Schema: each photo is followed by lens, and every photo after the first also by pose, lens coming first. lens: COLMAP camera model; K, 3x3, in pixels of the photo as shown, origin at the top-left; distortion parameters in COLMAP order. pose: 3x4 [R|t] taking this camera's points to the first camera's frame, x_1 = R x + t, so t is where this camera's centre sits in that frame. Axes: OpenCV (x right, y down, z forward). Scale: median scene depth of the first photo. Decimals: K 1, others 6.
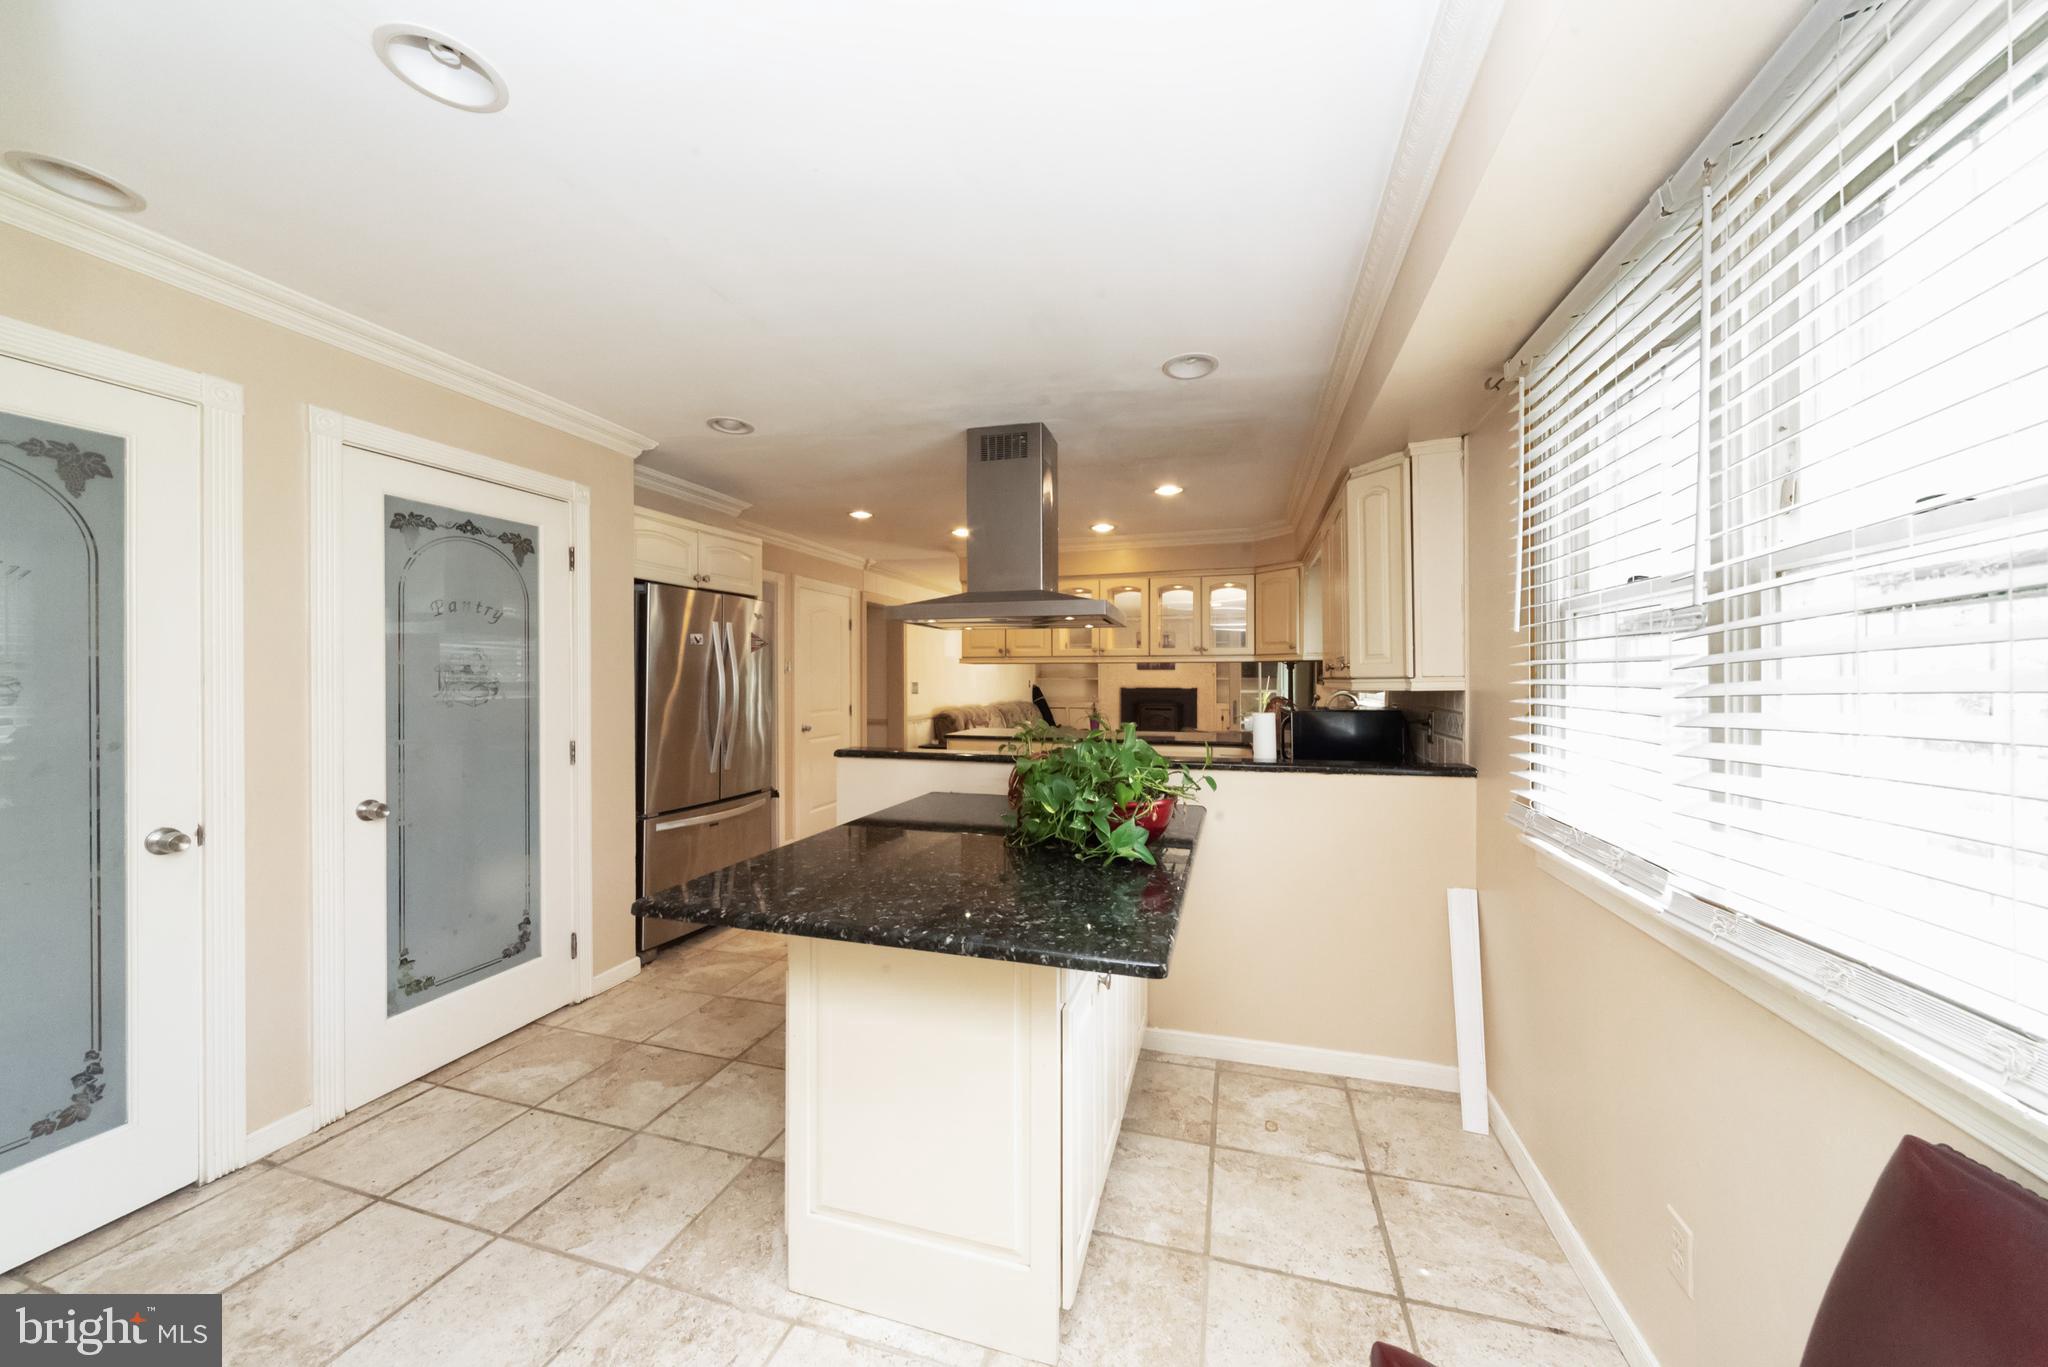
lens RADIAL K [[708.5, 0, 1025.3], [0, 708.5, 675.8], [0, 0, 1]] dist [0.001169, 0.000176]
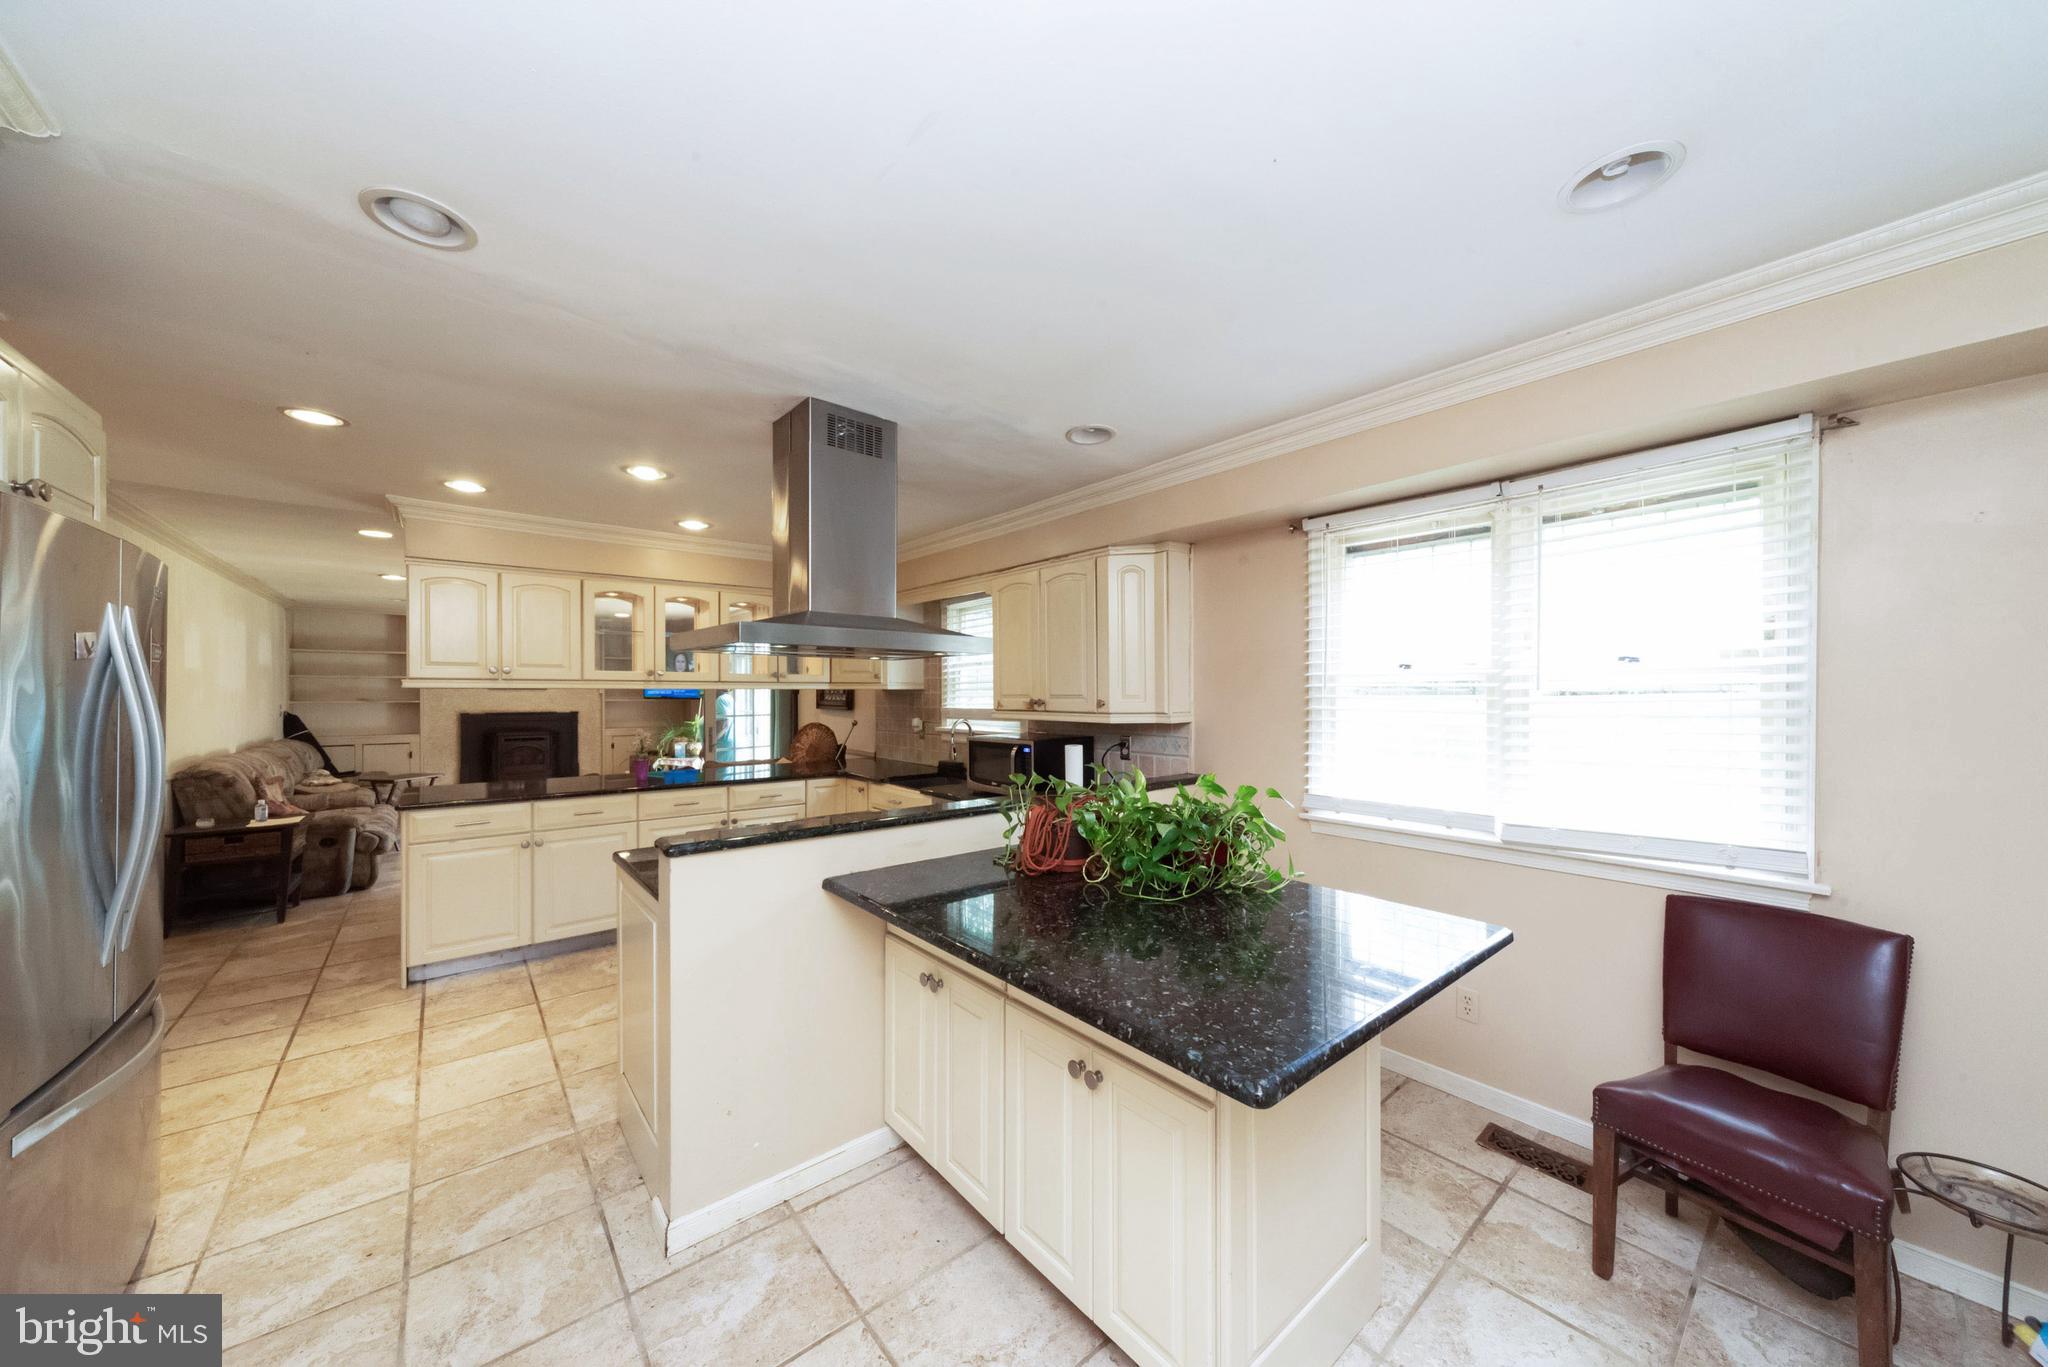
lens RADIAL K [[708.5, 0, 1028.3], [0, 708.5, 697.0], [0, 0, 1]] dist [0.001169, 0.000176]
pose [[0.550062, -0.004168, 0.835113, -0.385491], [-0.003900, 0.999964, 0.007559, -0.019425], [-0.835115, -0.007414, 0.550026, 0.244570]]
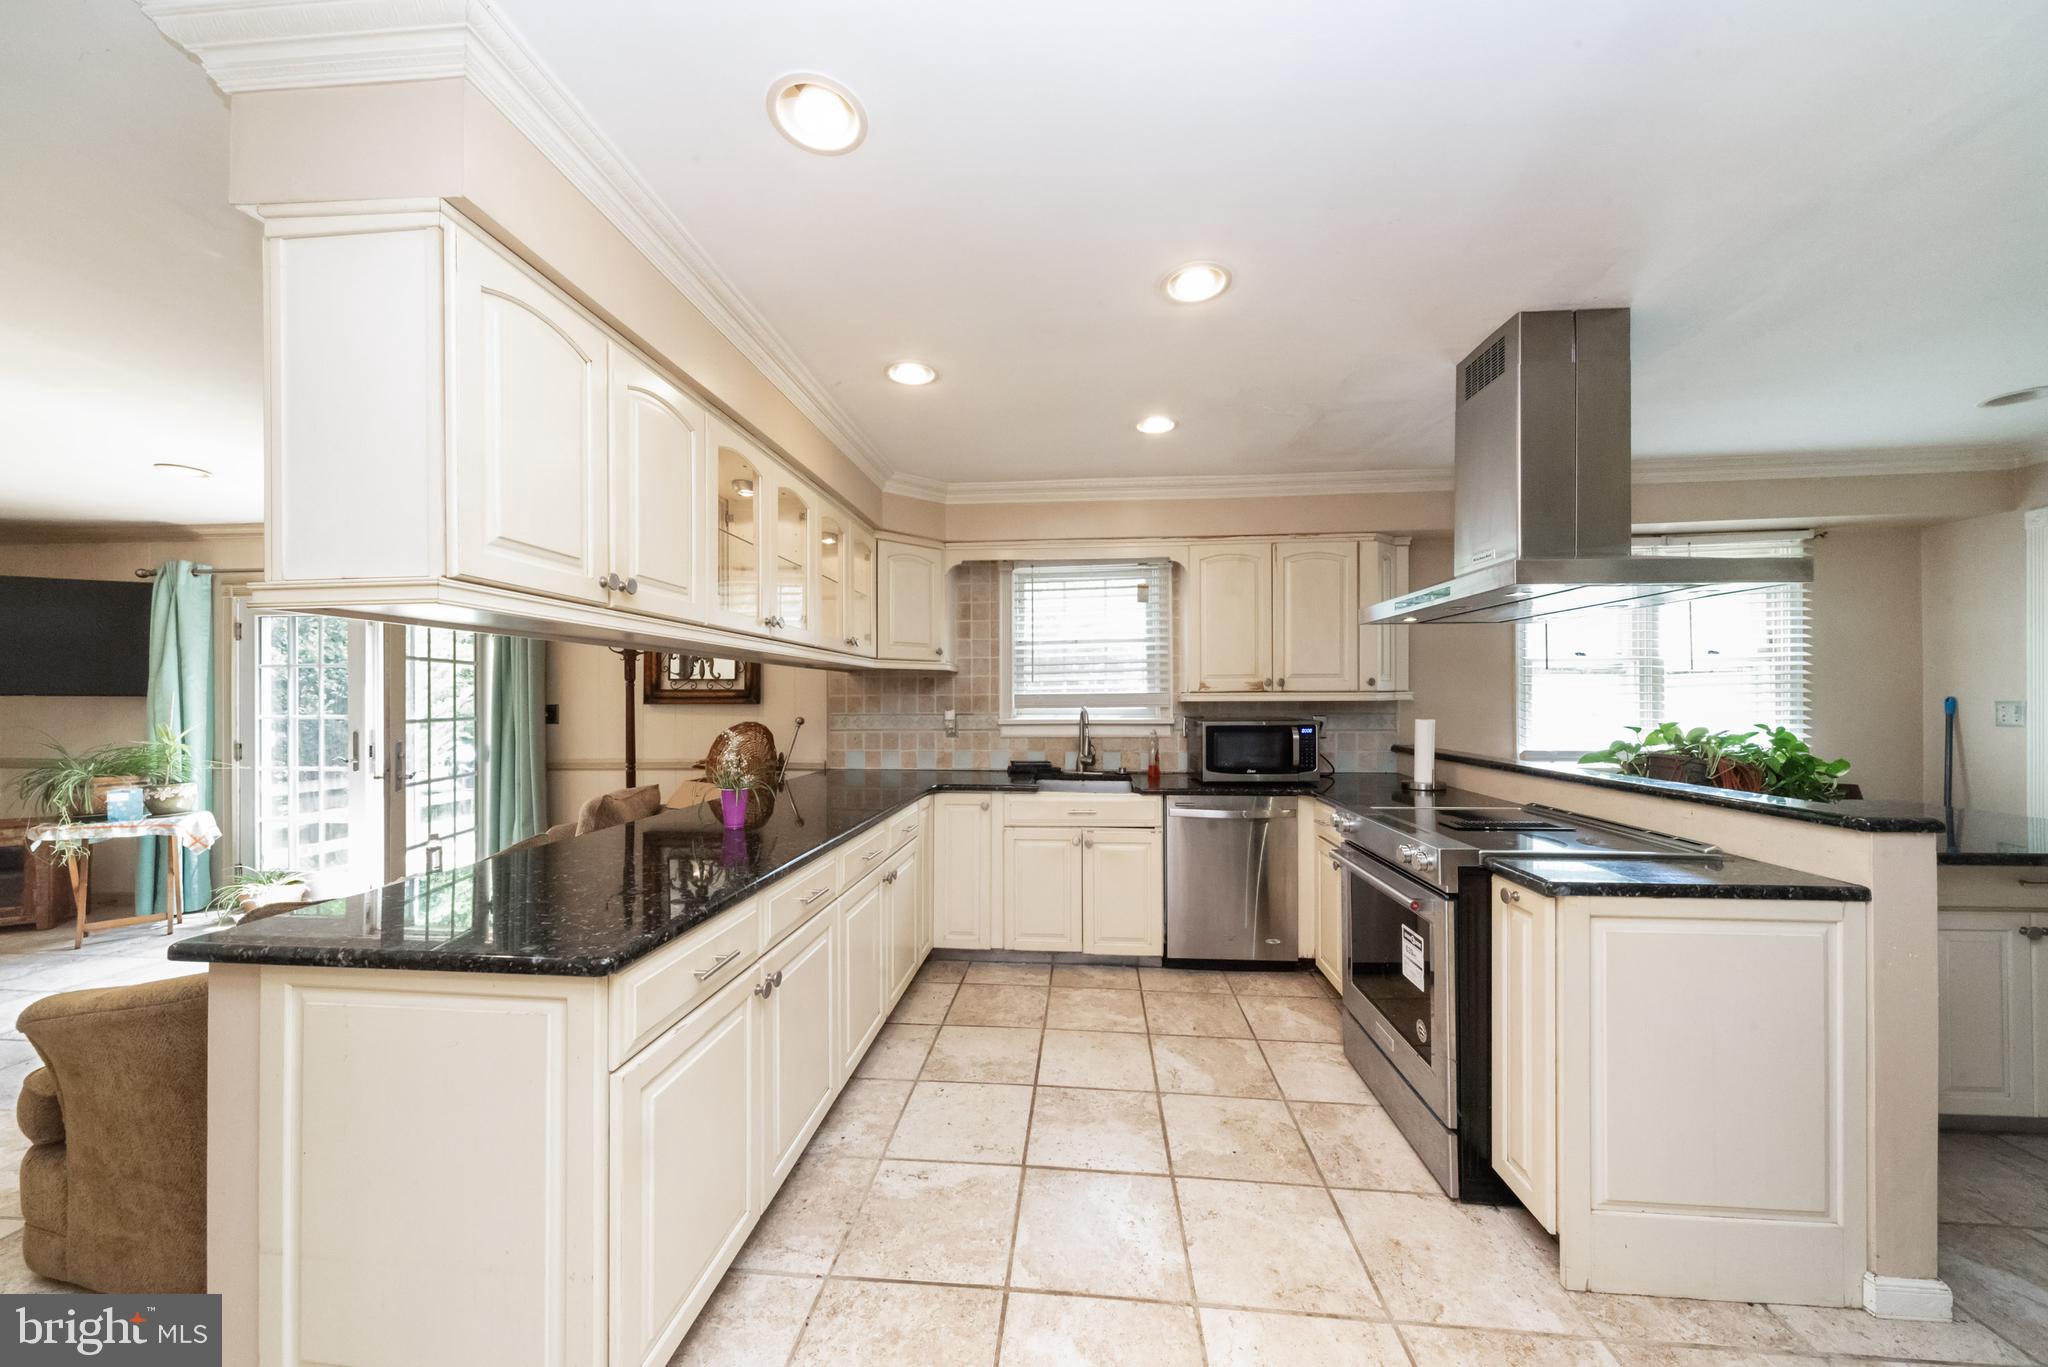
lens RADIAL K [[708.5, 0, 1019.6], [0, 708.5, 690.7], [0, 0, 1]] dist [0.001169, 0.000176]
pose [[-0.201948, 0.004181, 0.979387, -0.405329], [0.001548, 0.999991, -0.003950, 0.003738], [-0.979395, 0.000718, -0.201953, 1.109170]]
